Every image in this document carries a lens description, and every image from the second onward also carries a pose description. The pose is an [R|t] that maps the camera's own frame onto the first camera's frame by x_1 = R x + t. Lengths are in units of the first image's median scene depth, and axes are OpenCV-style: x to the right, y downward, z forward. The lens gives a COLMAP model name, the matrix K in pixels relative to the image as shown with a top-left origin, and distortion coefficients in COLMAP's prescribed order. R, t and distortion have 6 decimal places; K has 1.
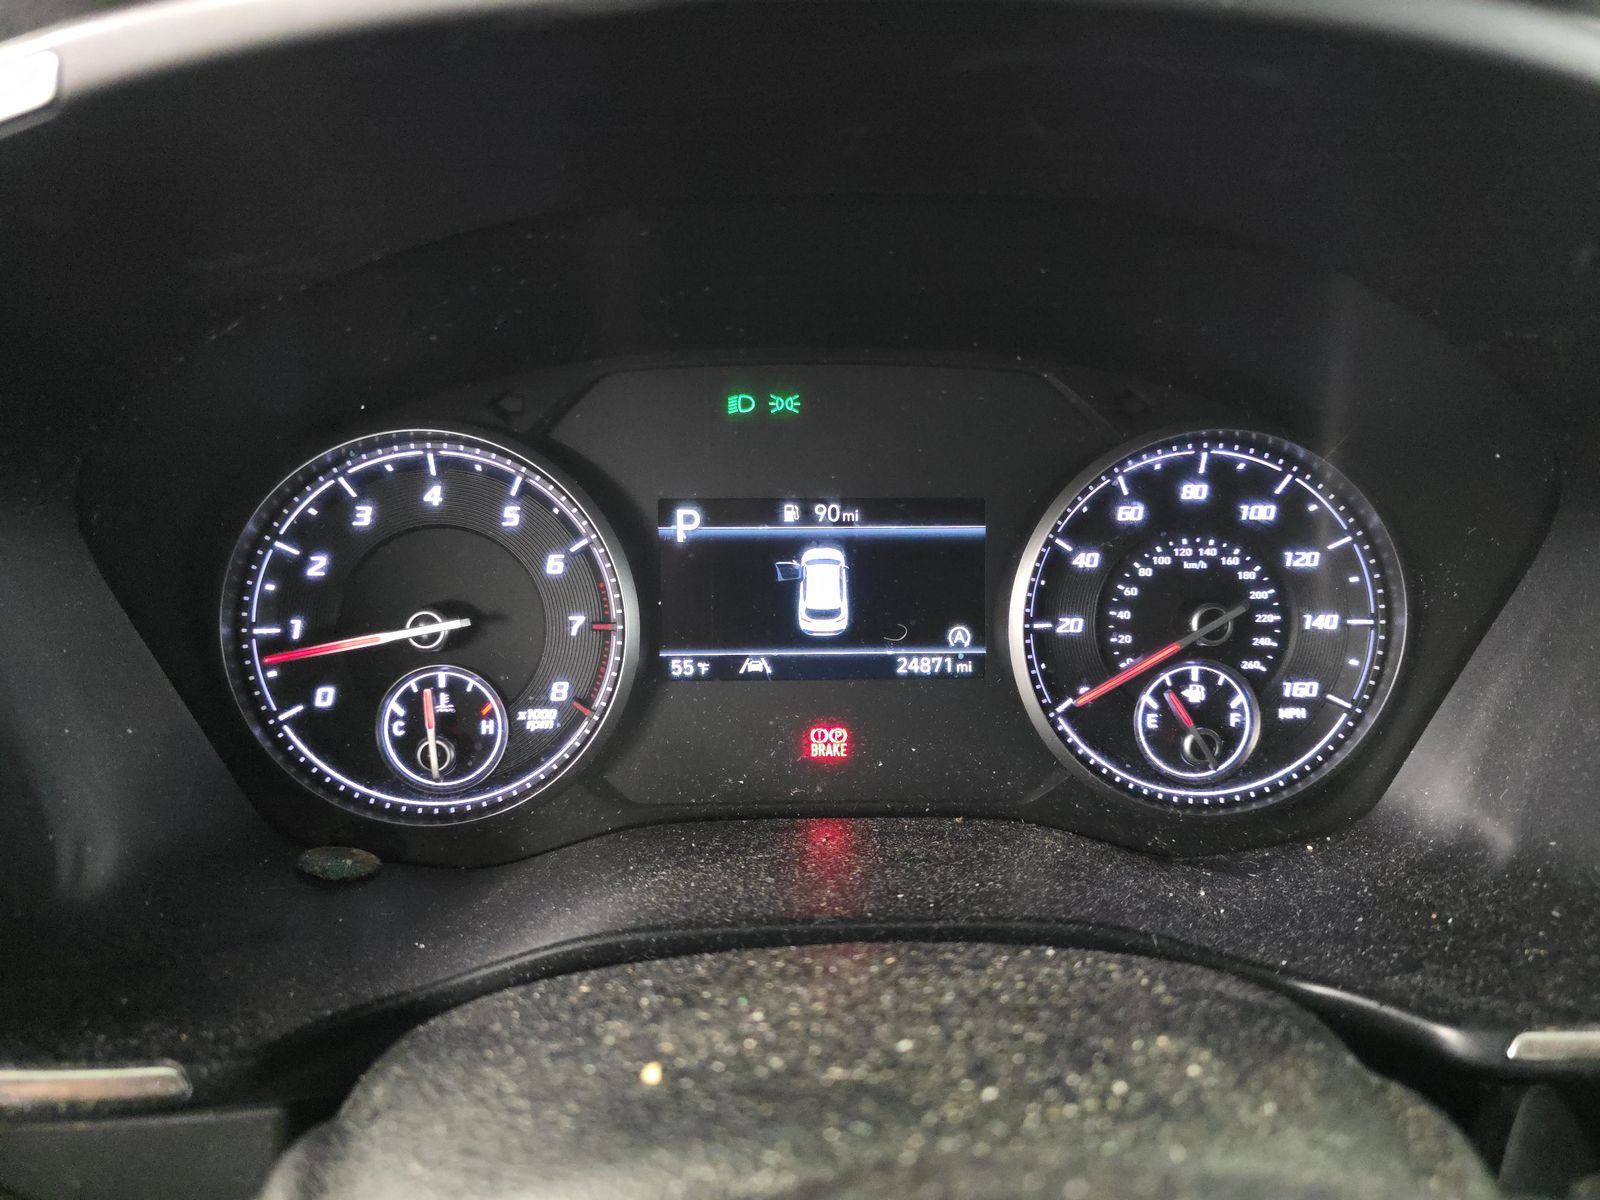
lens RADIAL K [[1092.6, 0, 797.8], [0, 1092.6, 596.6], [0, 0, 1]] dist [0.044044, -0.001438]
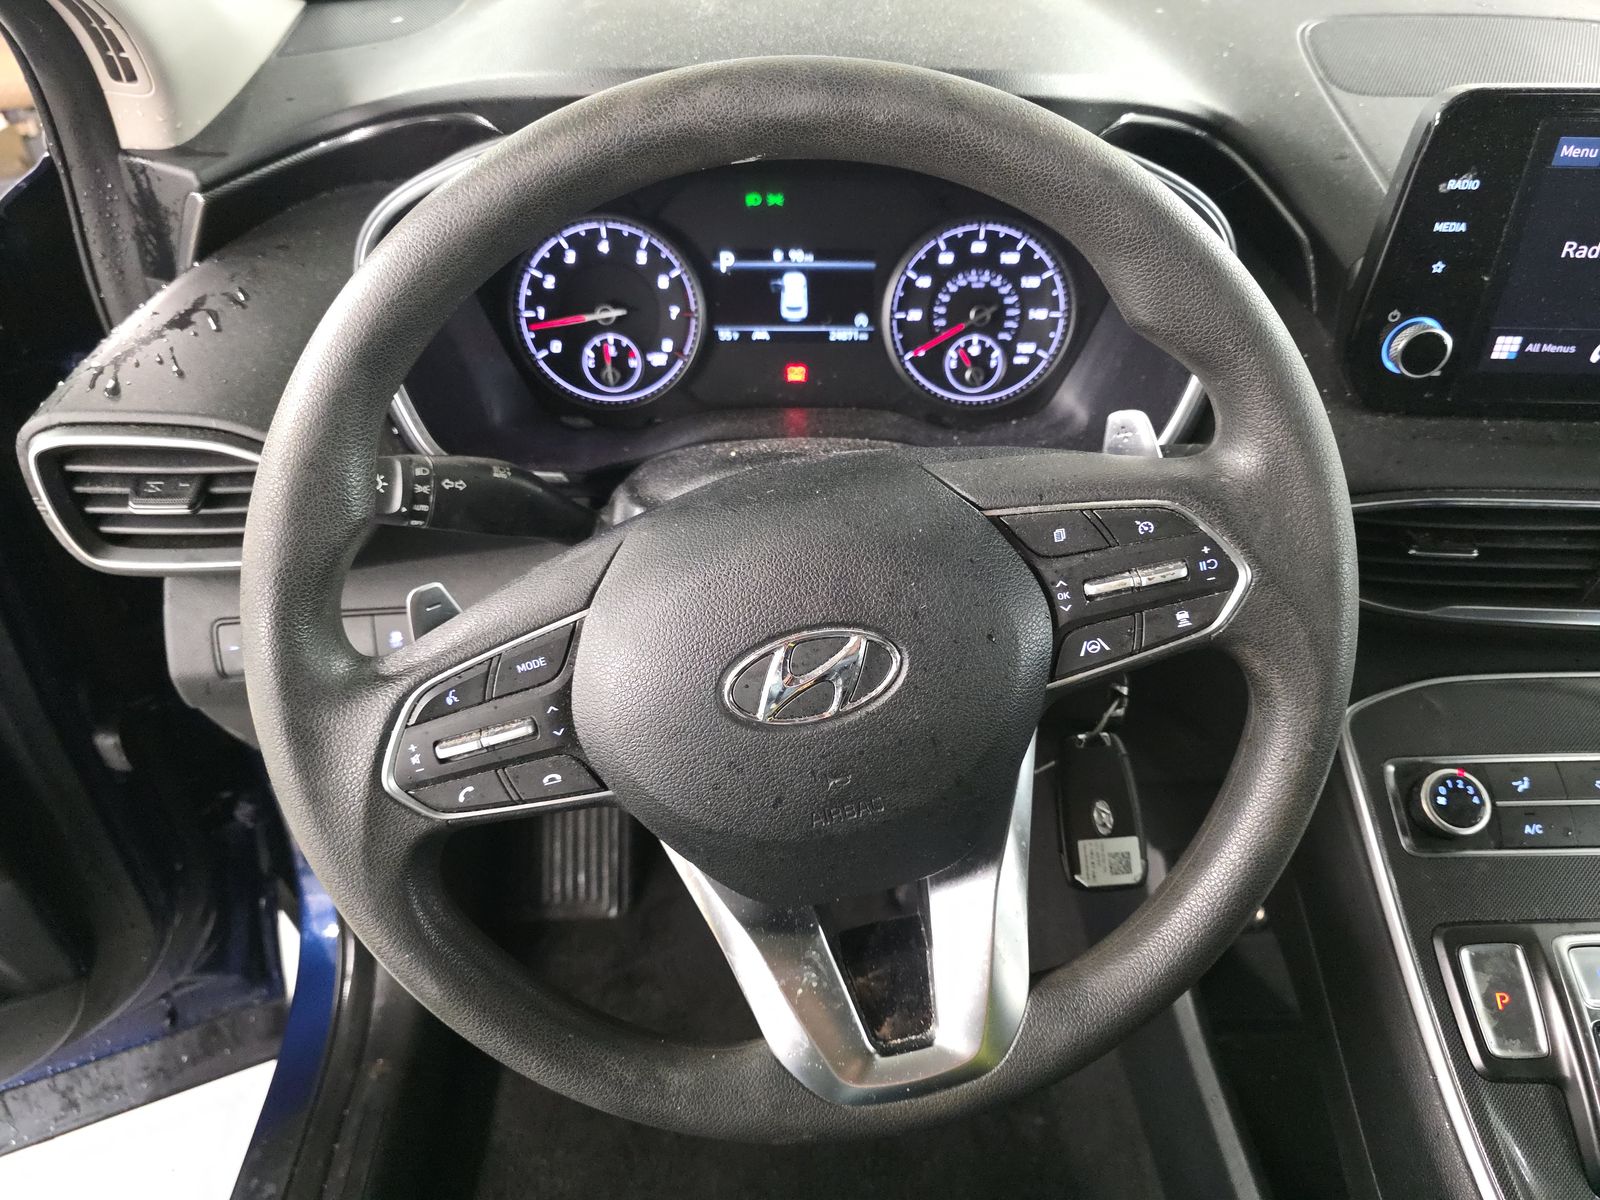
lens RADIAL K [[1092.6, 0, 800.3], [0, 1092.6, 589.2], [0, 0, 1]] dist [0.044044, -0.001438]
pose [[0.999912, 0.006820, 0.011392, 0.015736], [-0.009750, 0.959539, 0.281408, -0.058010], [-0.009012, -0.281494, 0.959521, -1.115675]]
